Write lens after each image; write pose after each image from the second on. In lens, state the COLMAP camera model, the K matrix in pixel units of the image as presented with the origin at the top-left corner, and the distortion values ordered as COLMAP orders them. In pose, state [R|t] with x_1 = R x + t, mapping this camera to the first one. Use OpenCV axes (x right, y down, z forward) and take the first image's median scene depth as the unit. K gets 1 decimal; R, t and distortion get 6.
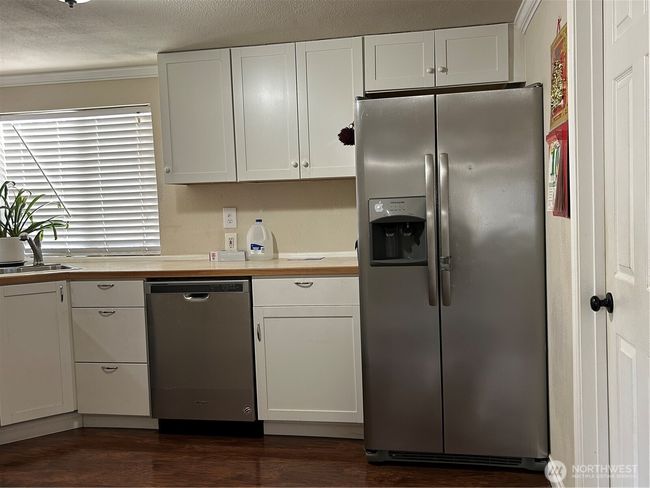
lens RADIAL K [[601.3, 0, 325.0], [0, 601.3, 244.0], [0, 0, 1]] dist [0.116766, -0.210909]
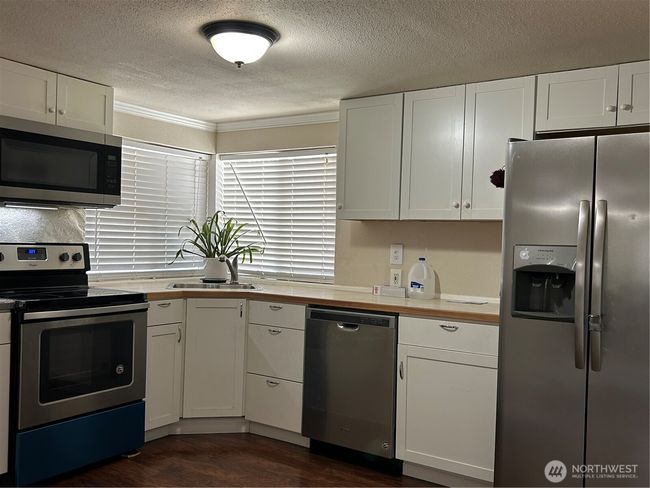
lens RADIAL K [[601.3, 0, 325.0], [0, 601.3, 244.0], [0, 0, 1]] dist [0.116766, -0.210909]
pose [[0.917751, 0.063825, -0.391994, 0.144841], [-0.086531, 0.995425, -0.040512, -0.009842], [0.387615, 0.071099, 0.919075, 0.009888]]
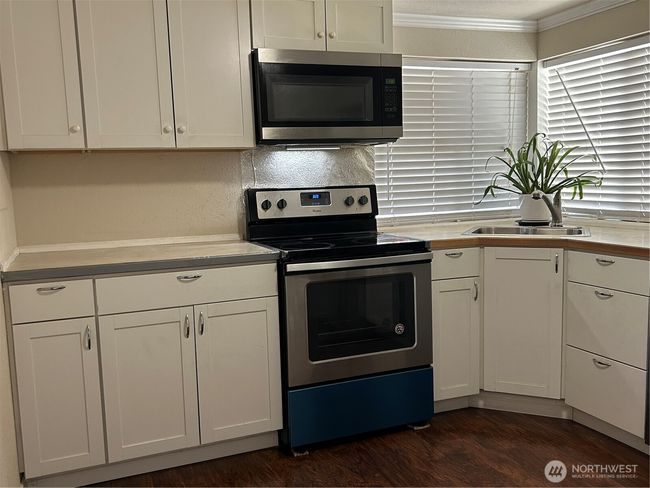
lens RADIAL K [[601.3, 0, 325.0], [0, 601.3, 244.0], [0, 0, 1]] dist [0.116766, -0.210909]
pose [[0.537871, 0.112022, -0.835551, 0.106008], [-0.042560, 0.993476, 0.105798, -0.022283], [0.841952, -0.021344, 0.539130, 0.252056]]
